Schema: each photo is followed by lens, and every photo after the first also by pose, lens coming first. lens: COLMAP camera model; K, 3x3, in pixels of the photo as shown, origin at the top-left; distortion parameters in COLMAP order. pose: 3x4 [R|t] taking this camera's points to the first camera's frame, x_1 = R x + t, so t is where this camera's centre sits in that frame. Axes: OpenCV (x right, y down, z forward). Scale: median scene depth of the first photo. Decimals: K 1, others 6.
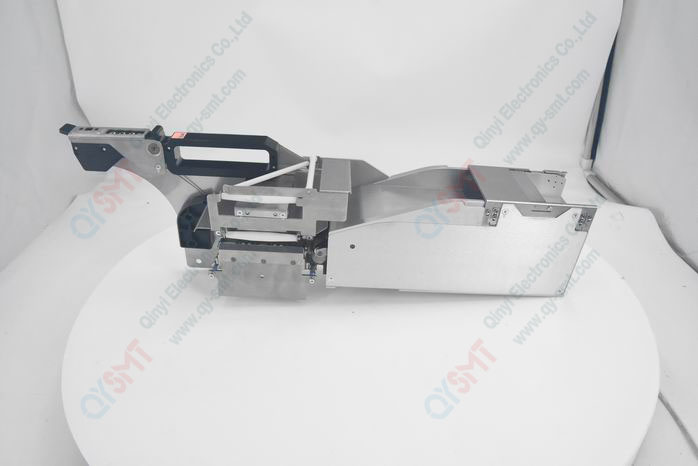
lens RADIAL K [[498.5, 0, 350.3], [0, 498.5, 217.2], [0, 0, 1]] dist [-0.000391, -0.000360]
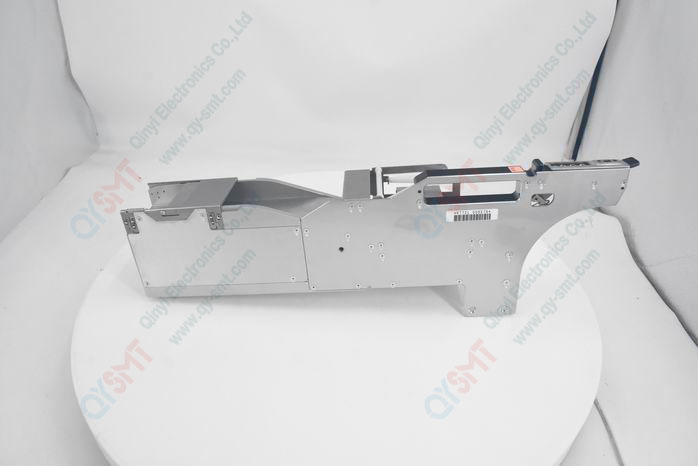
lens RADIAL K [[498.5, 0, 350.3], [0, 498.5, 217.2], [0, 0, 1]] dist [-0.000391, -0.000360]
pose [[1.000000, -0.000008, 0.000217, 0.685545], [0.000008, 1.000000, -0.000009, 0.000011], [-0.000217, 0.000009, 1.000000, -0.000102]]
